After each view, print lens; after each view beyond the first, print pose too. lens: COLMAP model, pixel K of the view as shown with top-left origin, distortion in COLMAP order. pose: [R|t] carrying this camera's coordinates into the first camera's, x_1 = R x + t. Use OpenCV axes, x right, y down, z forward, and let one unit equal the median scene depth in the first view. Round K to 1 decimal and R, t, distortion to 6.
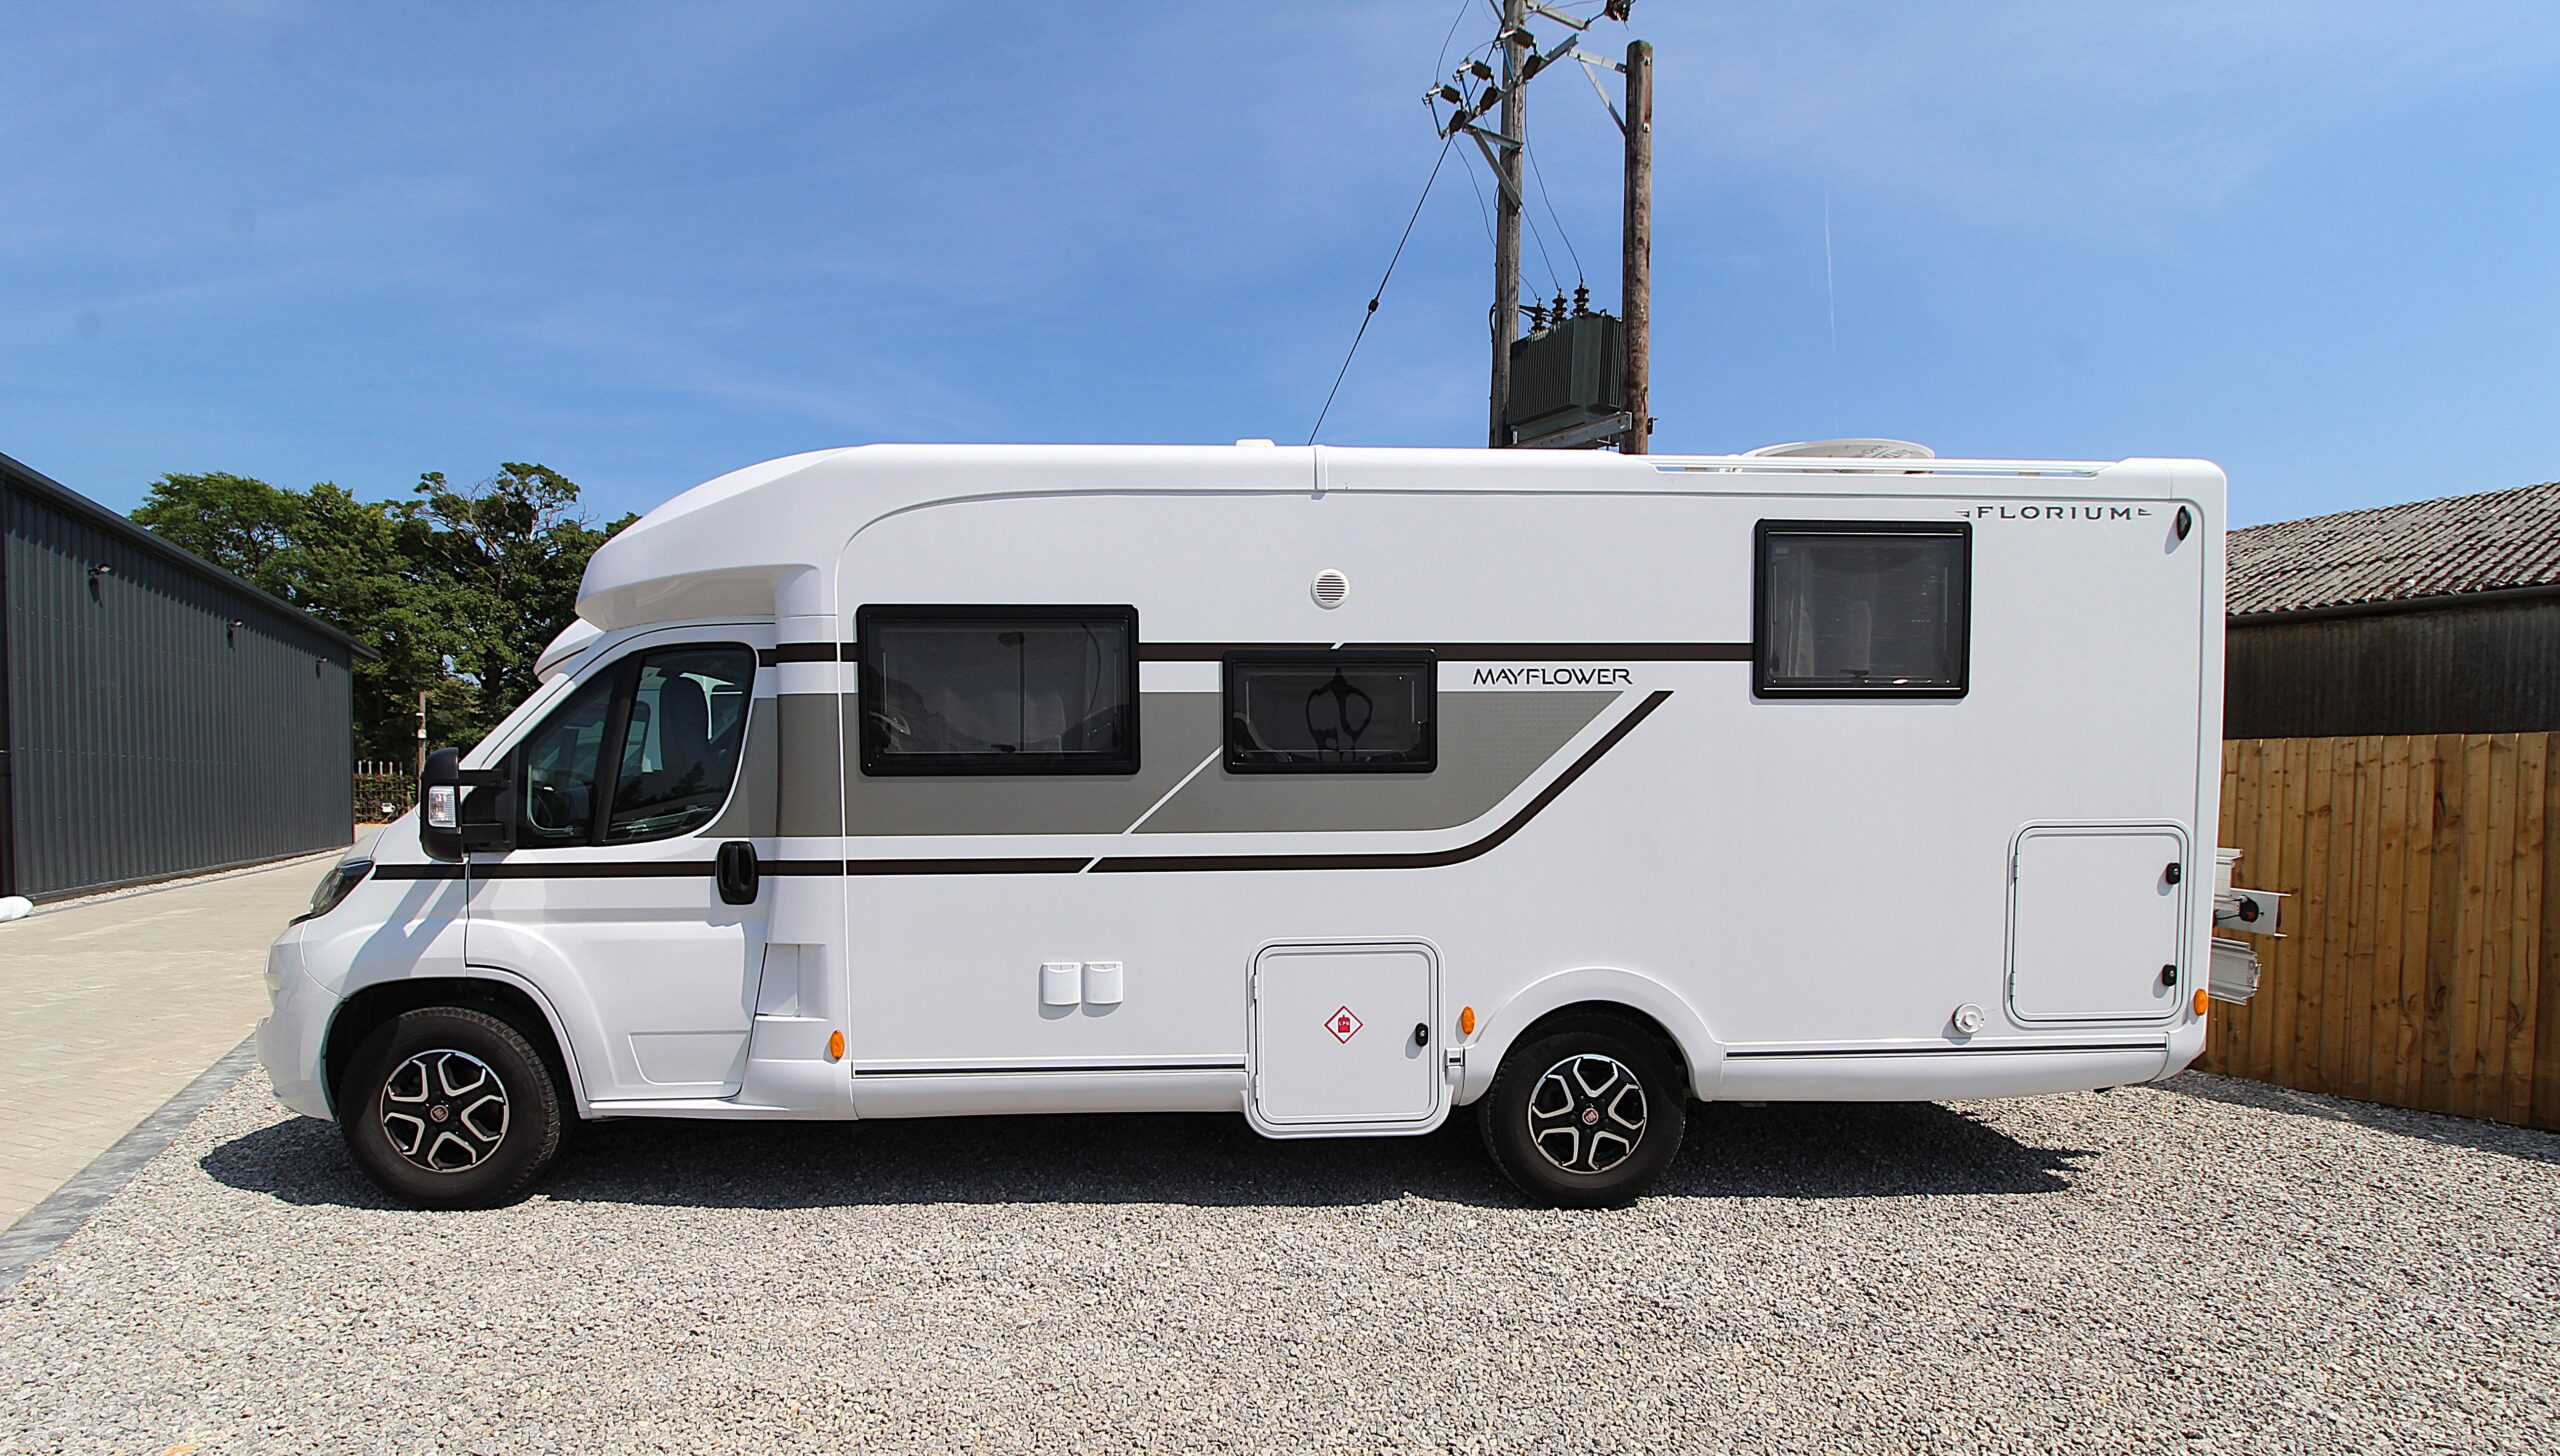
lens RADIAL K [[1264.3, 0, 1280.2], [0, 1264.3, 829.2], [0, 0, 1]] dist [-0.007707, -0.000578]
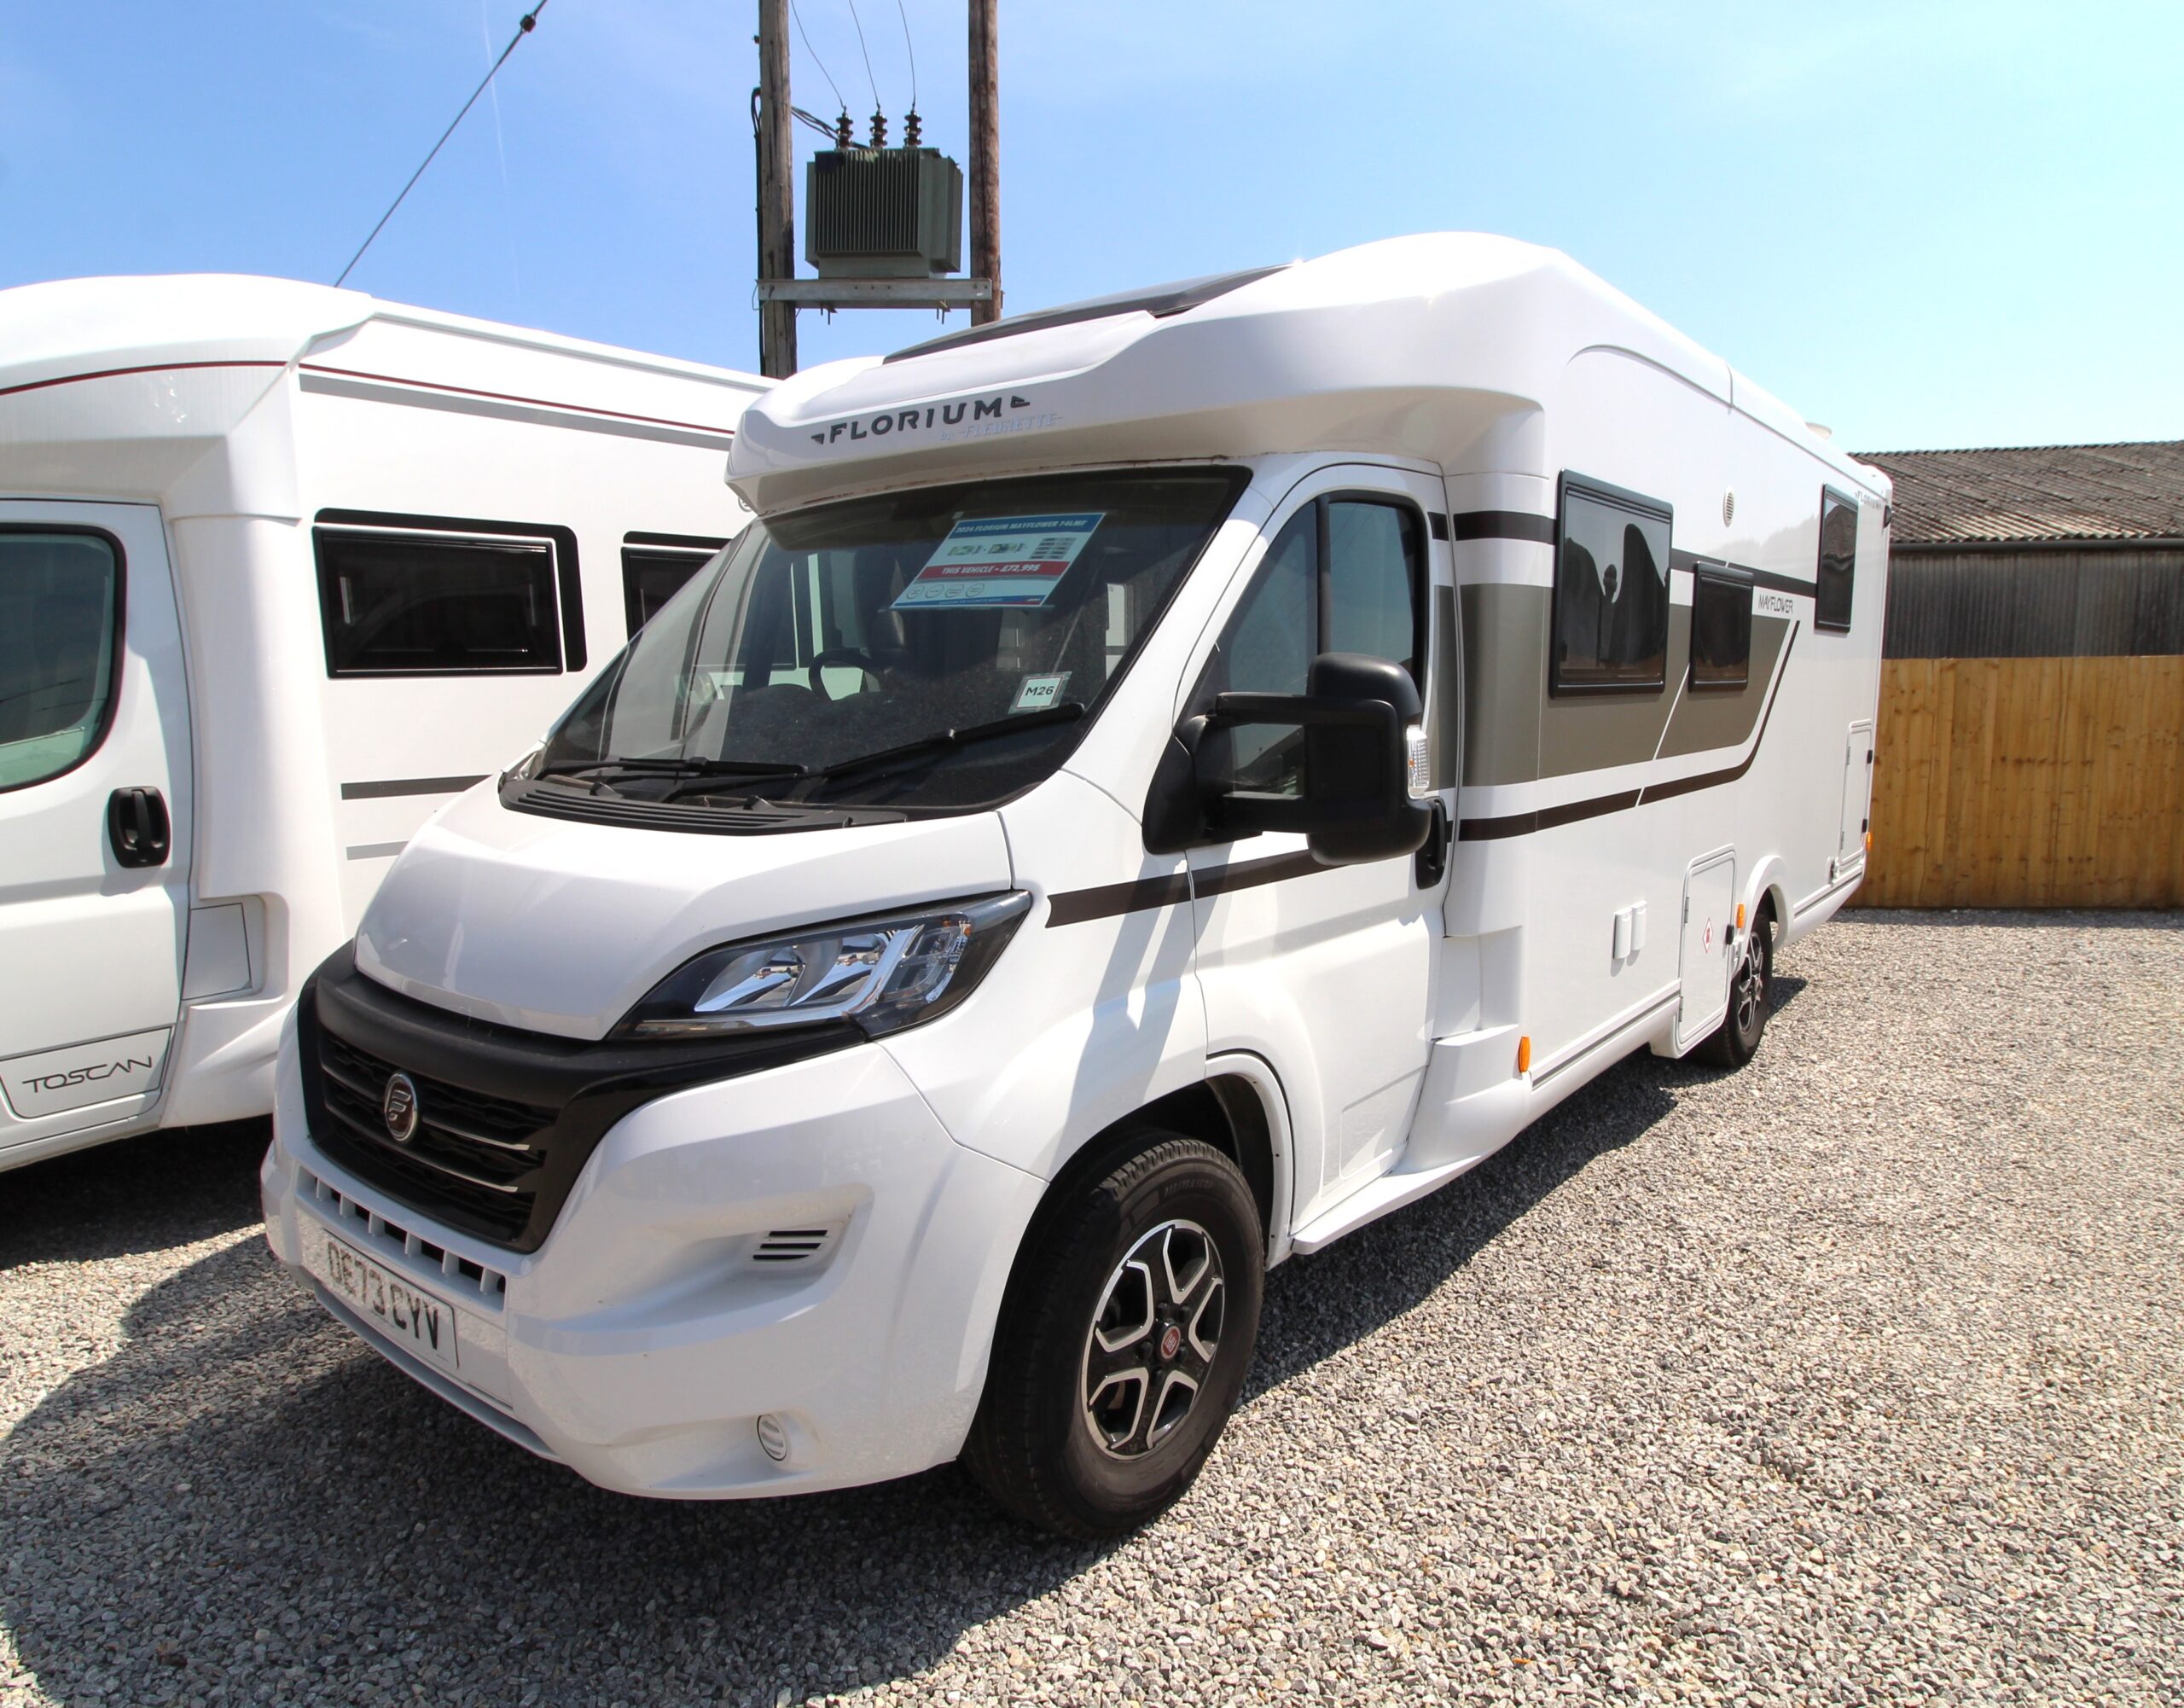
lens RADIAL K [[1388.3, 0, 1092.4], [0, 1388.3, 847.8], [0, 0, 1]] dist [0.006989, 0.000019]
pose [[0.634862, -0.092402, 0.767080, -1.119167], [0.025927, 0.994812, 0.098376, -0.041155], [-0.772190, -0.042567, 0.633964, 0.660725]]
